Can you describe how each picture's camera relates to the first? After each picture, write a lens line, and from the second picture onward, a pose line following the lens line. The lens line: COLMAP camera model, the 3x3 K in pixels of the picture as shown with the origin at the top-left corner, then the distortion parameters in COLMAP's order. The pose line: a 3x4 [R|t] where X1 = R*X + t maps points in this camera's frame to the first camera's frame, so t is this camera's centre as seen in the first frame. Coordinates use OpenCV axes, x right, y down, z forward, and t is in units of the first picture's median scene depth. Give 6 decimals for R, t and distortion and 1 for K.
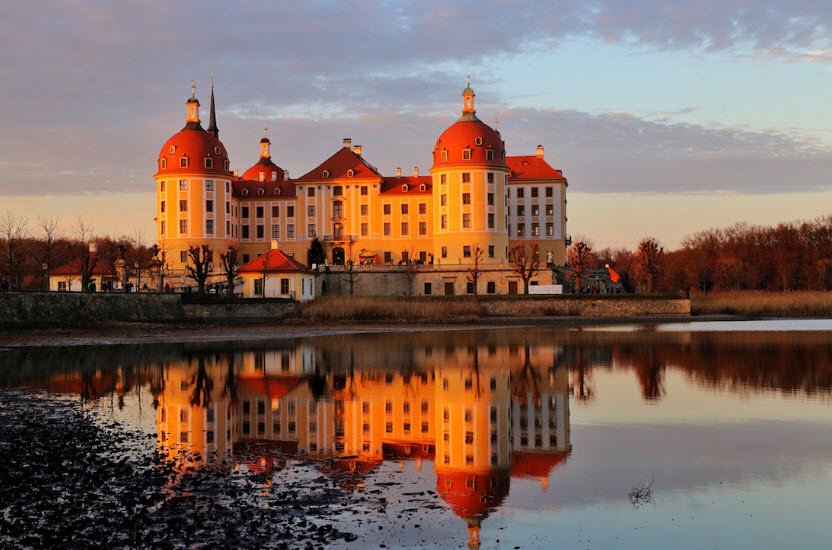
lens RADIAL K [[1076.7, 0, 415.6], [0, 1076.7, 275.5], [0, 0, 1]] dist [-0.027244, 0.000000]
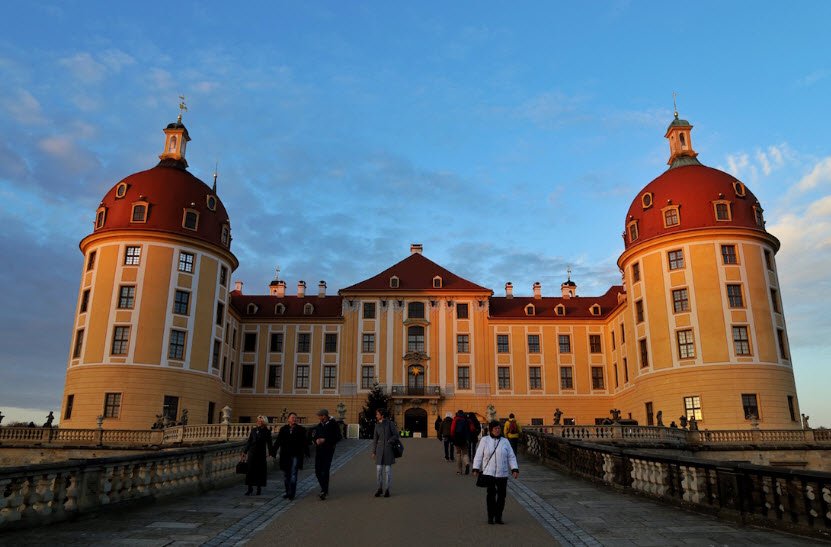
lens RADIAL K [[666.7, 0, 415.6], [0, 666.7, 274.3], [0, 0, 1]] dist [-0.066300, 0.000801]
pose [[0.993424, 0.052726, 0.101628, -0.110393], [-0.021713, 0.958301, -0.284933, 0.005300], [-0.112414, 0.280853, 0.953145, 0.654875]]
